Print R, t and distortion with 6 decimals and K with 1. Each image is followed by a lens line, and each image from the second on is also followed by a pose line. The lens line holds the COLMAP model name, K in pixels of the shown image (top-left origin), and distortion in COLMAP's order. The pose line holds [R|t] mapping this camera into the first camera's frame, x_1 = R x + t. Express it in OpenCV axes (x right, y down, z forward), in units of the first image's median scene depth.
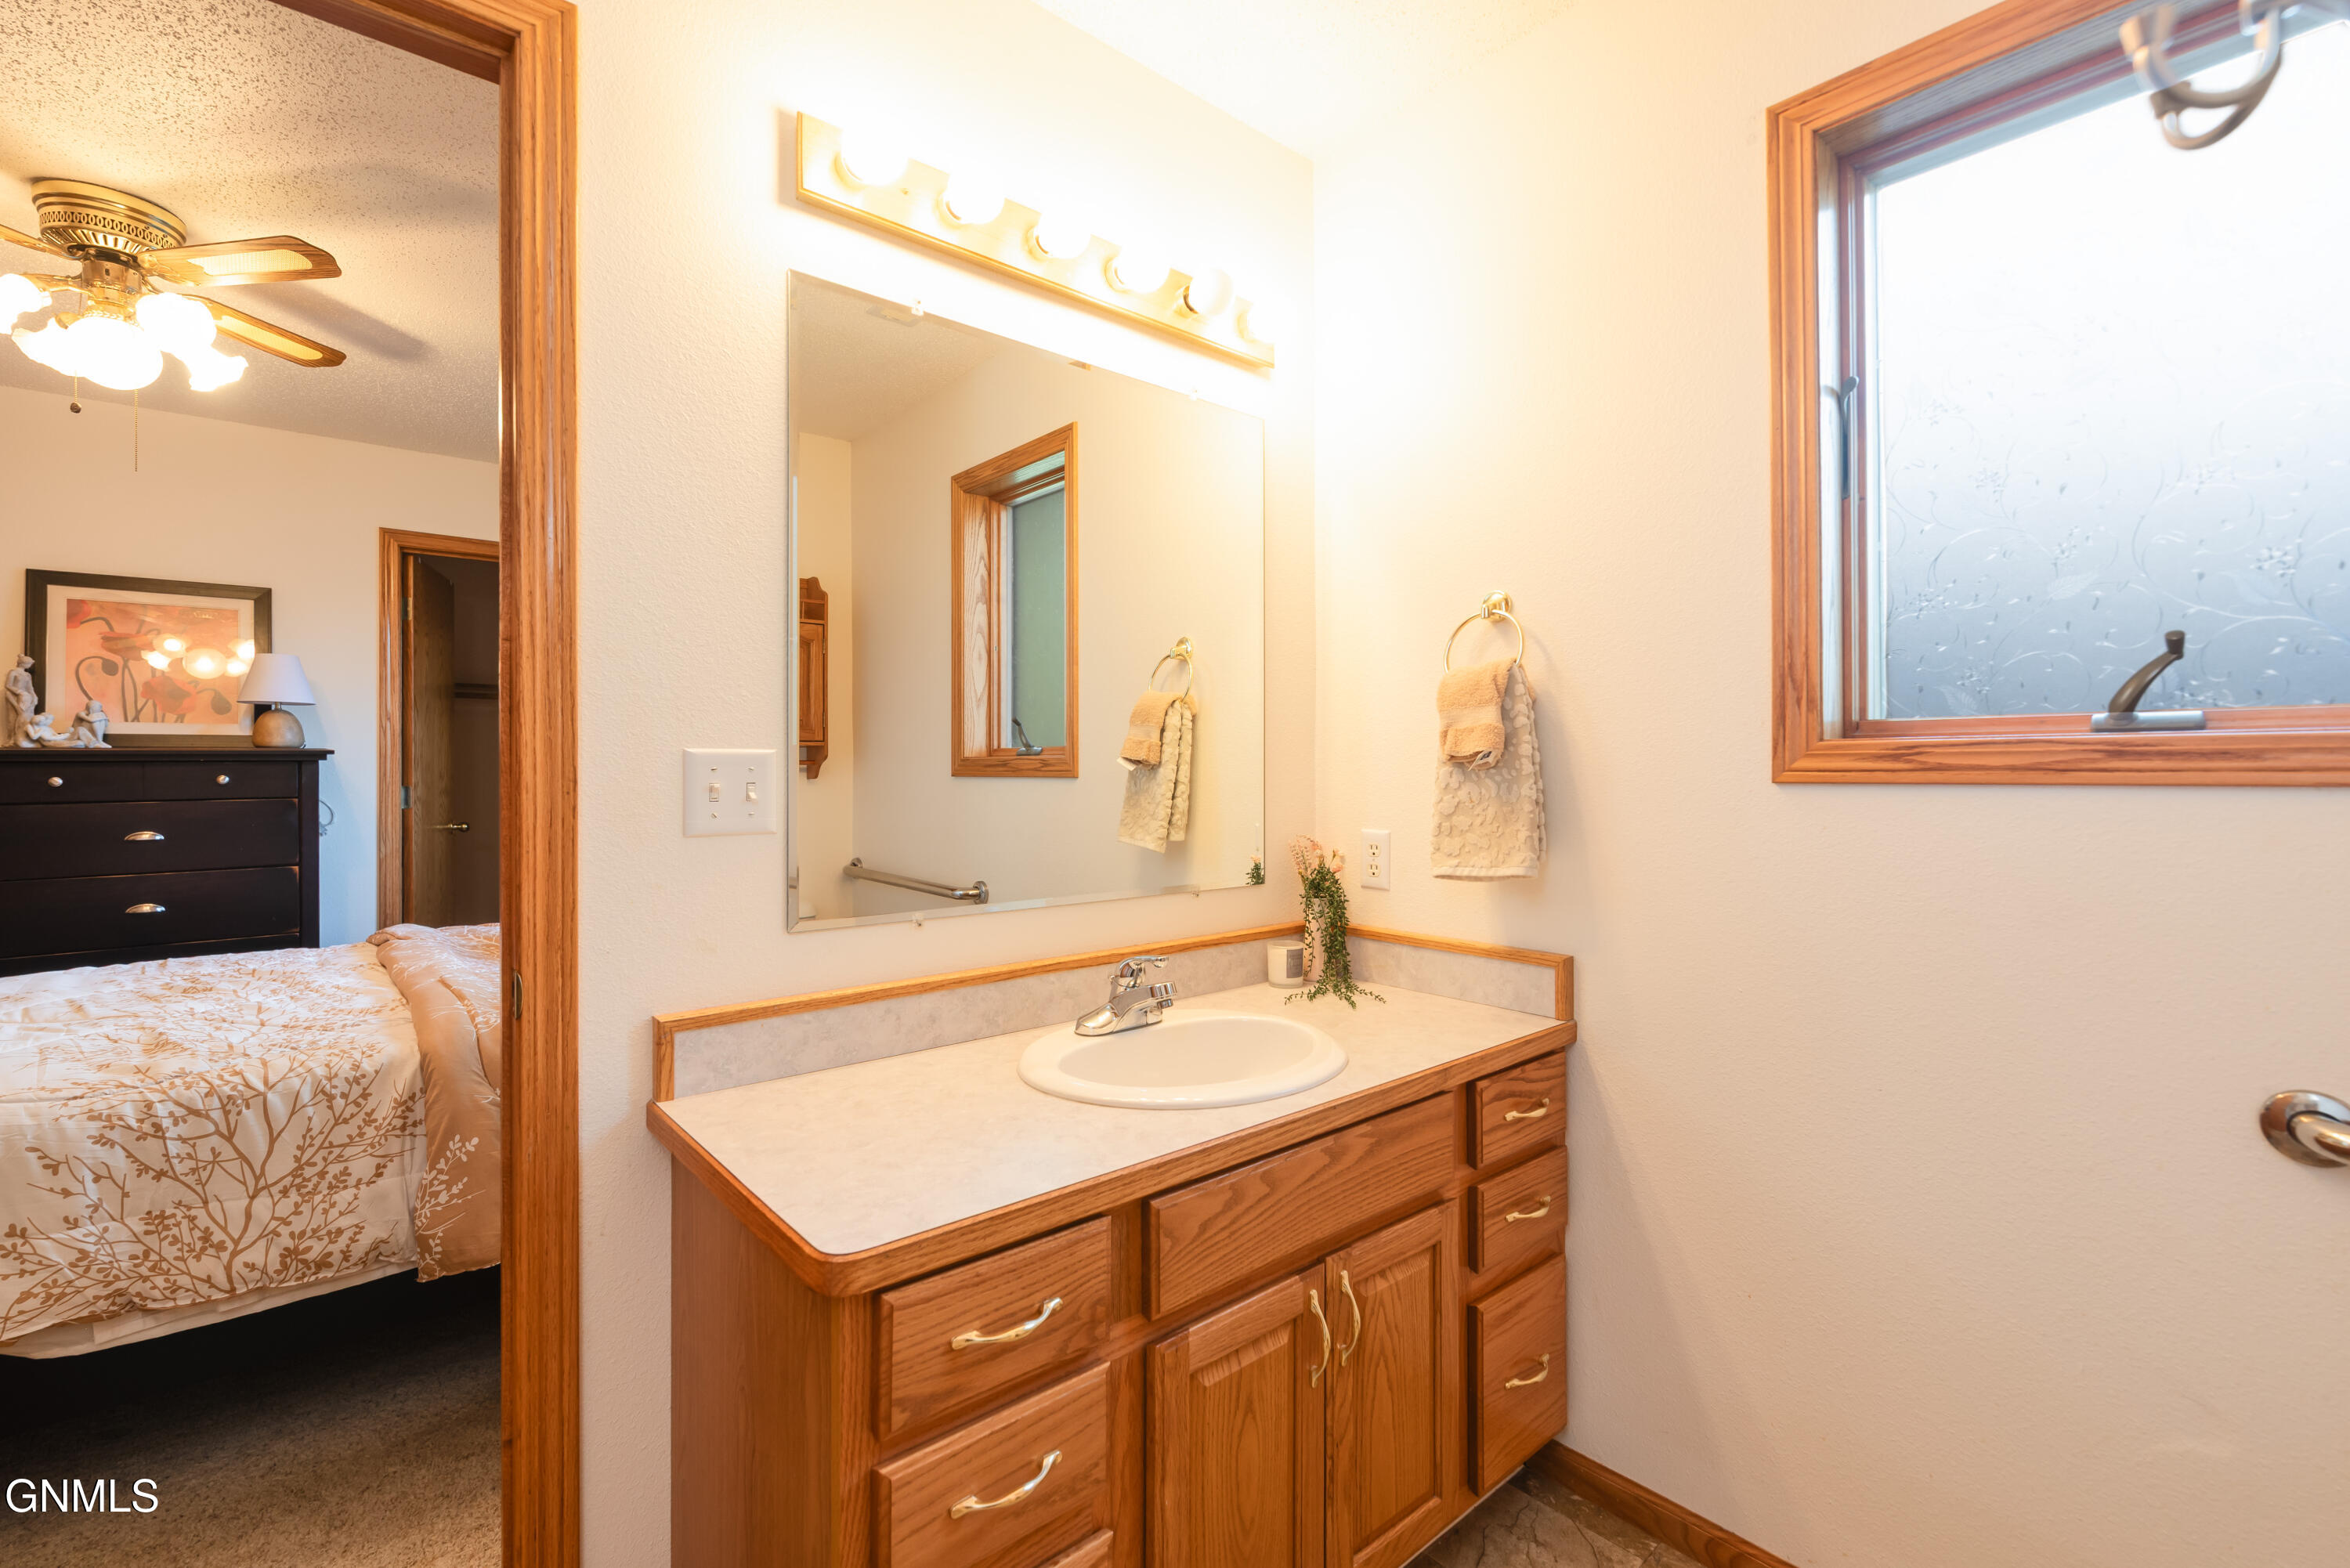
lens RADIAL K [[1006.9, 0, 1178.1], [0, 1006.9, 796.5], [0, 0, 1]] dist [-0.001308, -0.000124]
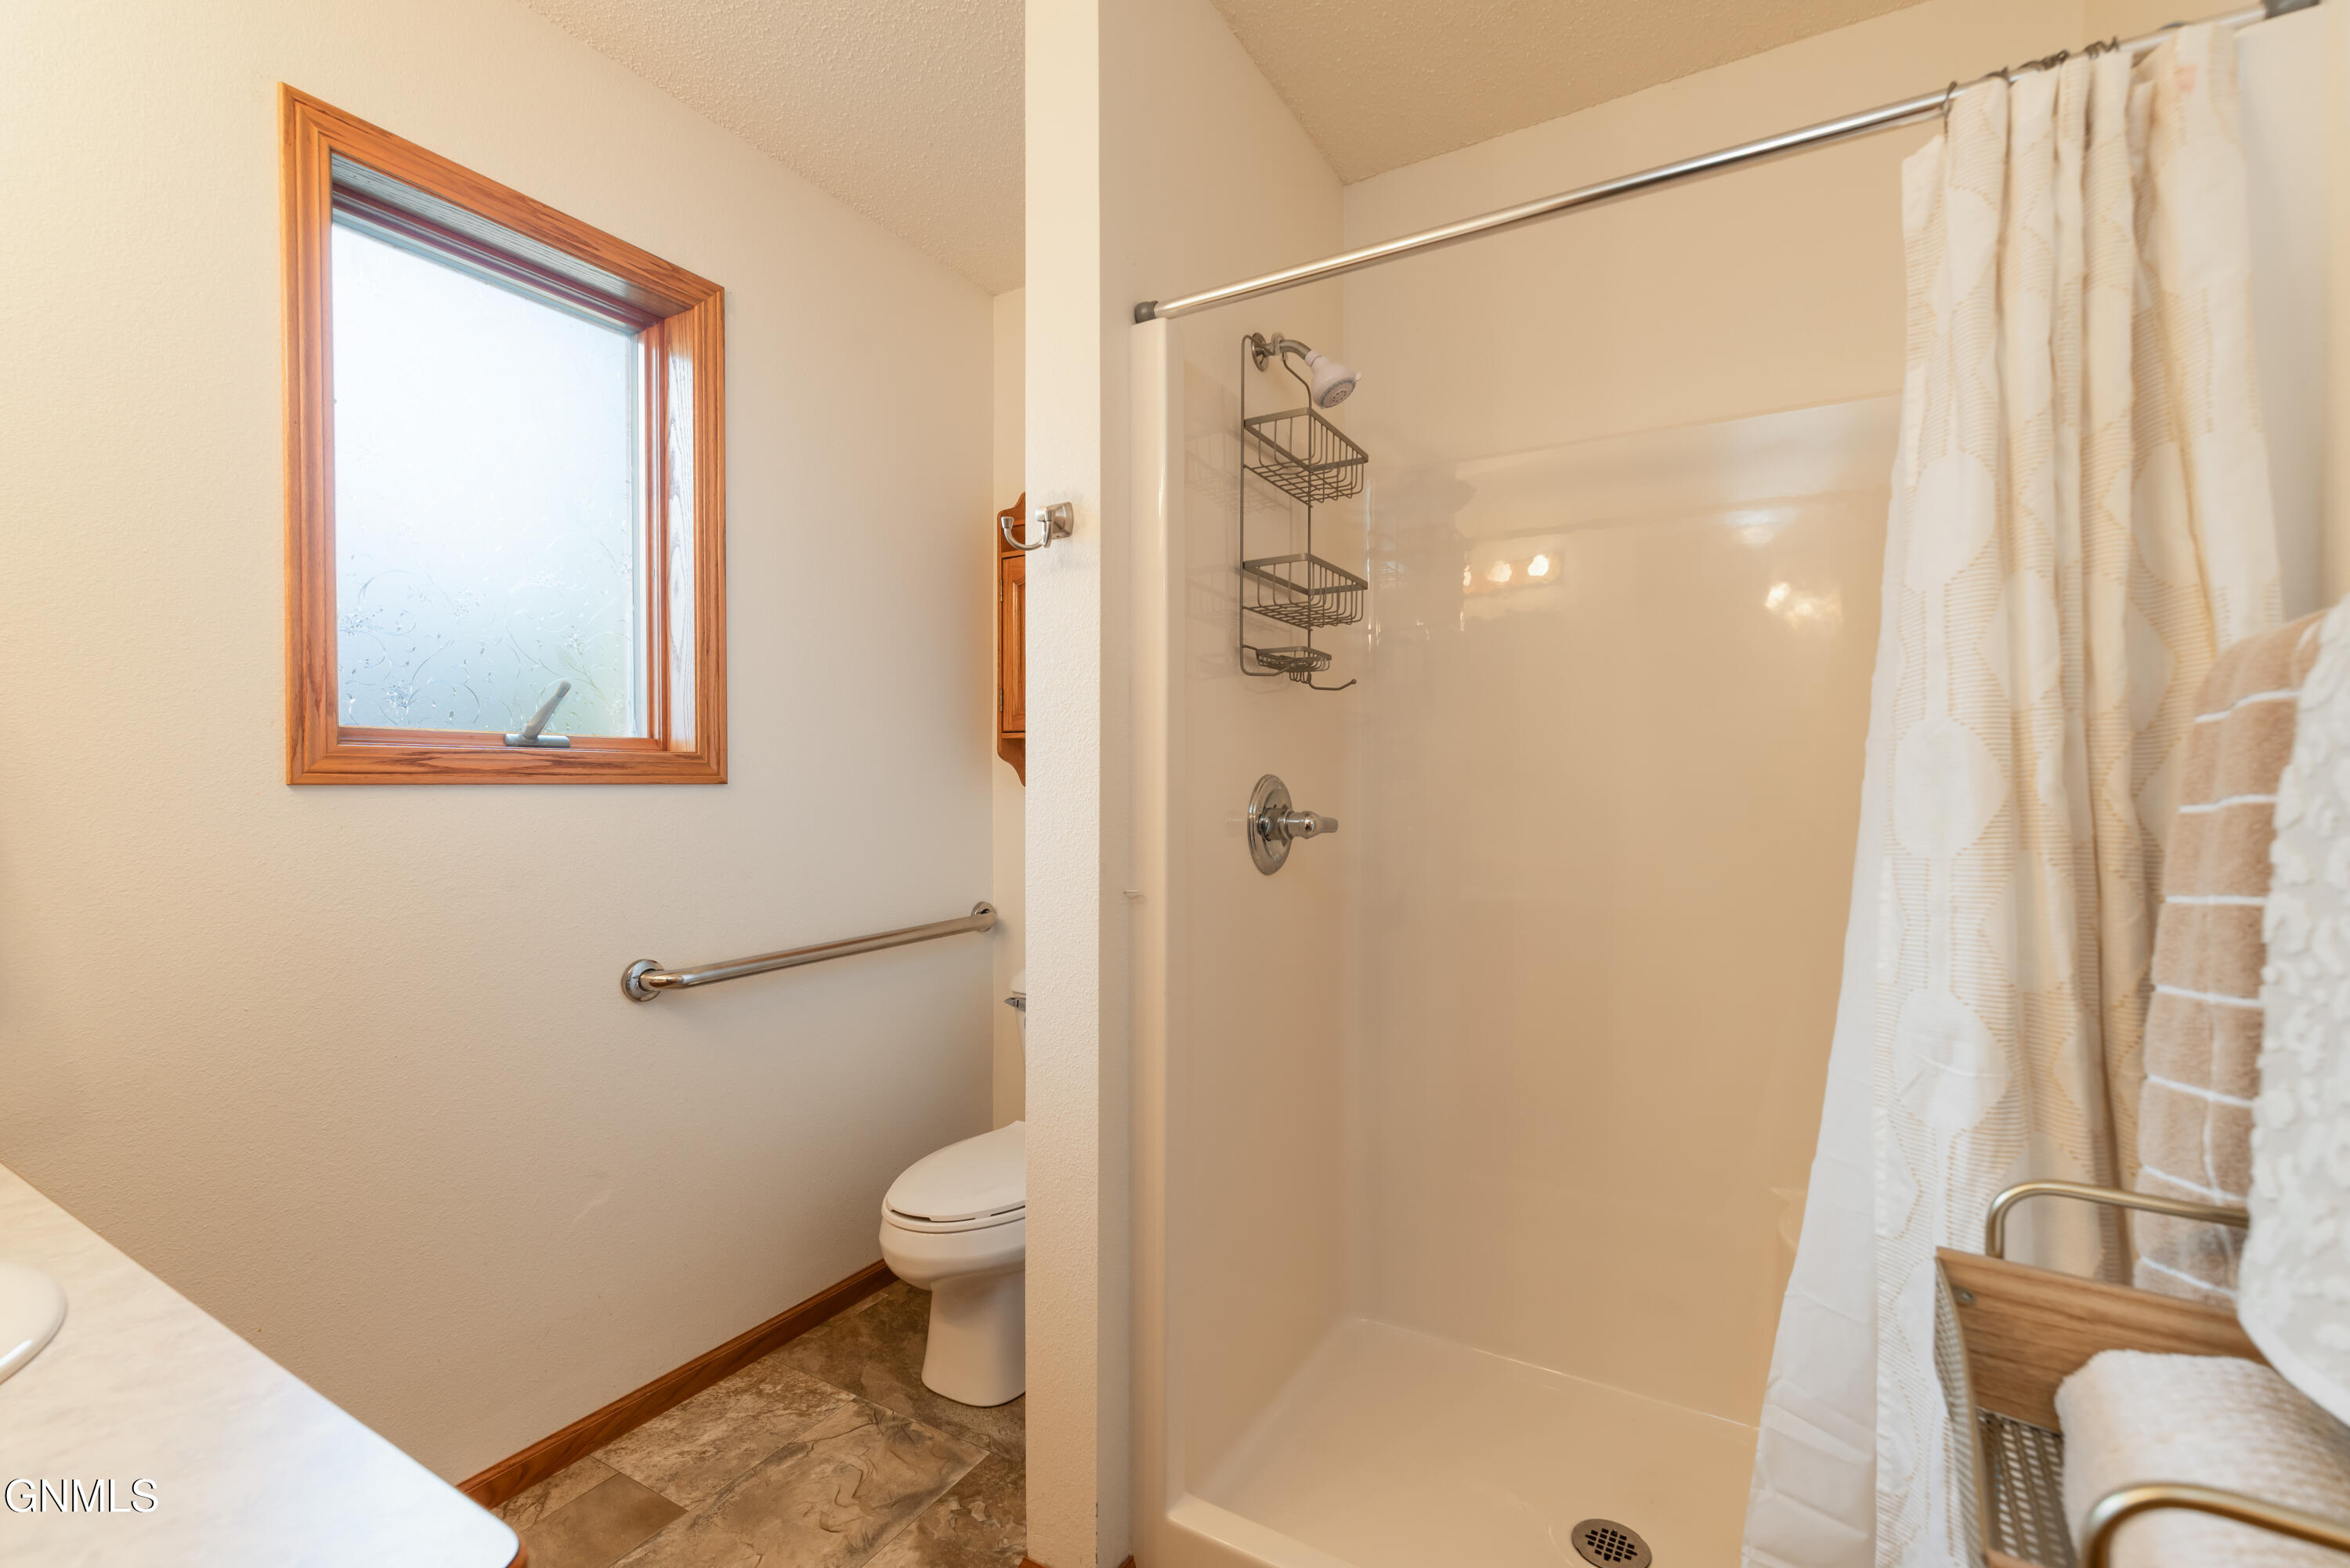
lens RADIAL K [[1006.9, 0, 1178.1], [0, 1006.9, 796.5], [0, 0, 1]] dist [-0.001308, -0.000124]
pose [[-0.360434, -0.015737, 0.932652, -0.638800], [0.018920, 0.999529, 0.024178, -0.010127], [-0.932593, 0.026360, -0.359967, 0.575207]]
